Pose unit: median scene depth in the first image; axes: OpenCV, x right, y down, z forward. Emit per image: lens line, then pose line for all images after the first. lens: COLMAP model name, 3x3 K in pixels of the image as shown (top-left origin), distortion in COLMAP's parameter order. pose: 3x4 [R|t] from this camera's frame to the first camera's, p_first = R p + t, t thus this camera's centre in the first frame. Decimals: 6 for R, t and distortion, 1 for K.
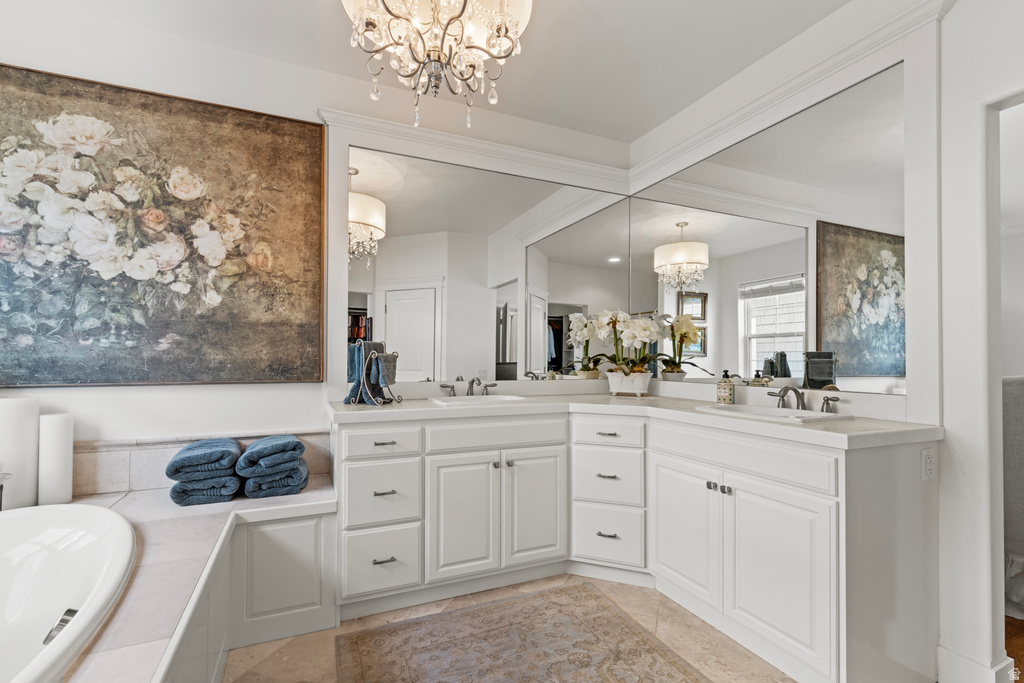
lens RADIAL K [[463.2, 0, 504.8], [0, 463.2, 356.5], [0, 0, 1]] dist [0.001034, -0.000235]
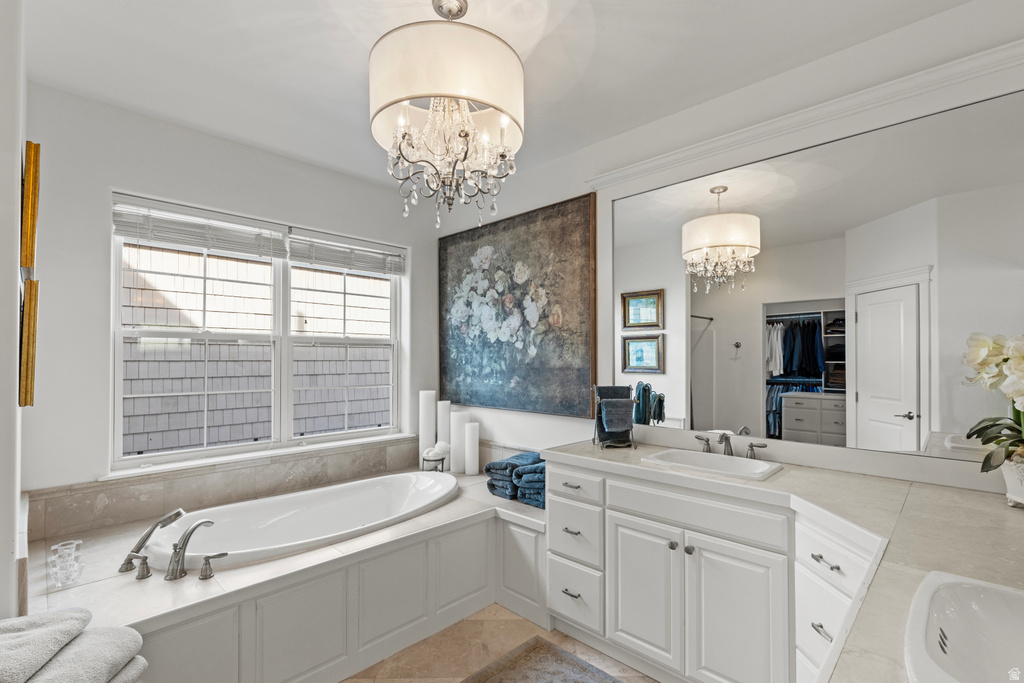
lens RADIAL K [[463.2, 0, 504.8], [0, 463.2, 356.5], [0, 0, 1]] dist [0.001034, -0.000235]
pose [[0.381952, -0.012646, -0.924096, 0.635523], [0.011445, 0.999894, -0.008953, -0.099805], [0.924111, -0.007157, 0.382056, 0.403809]]
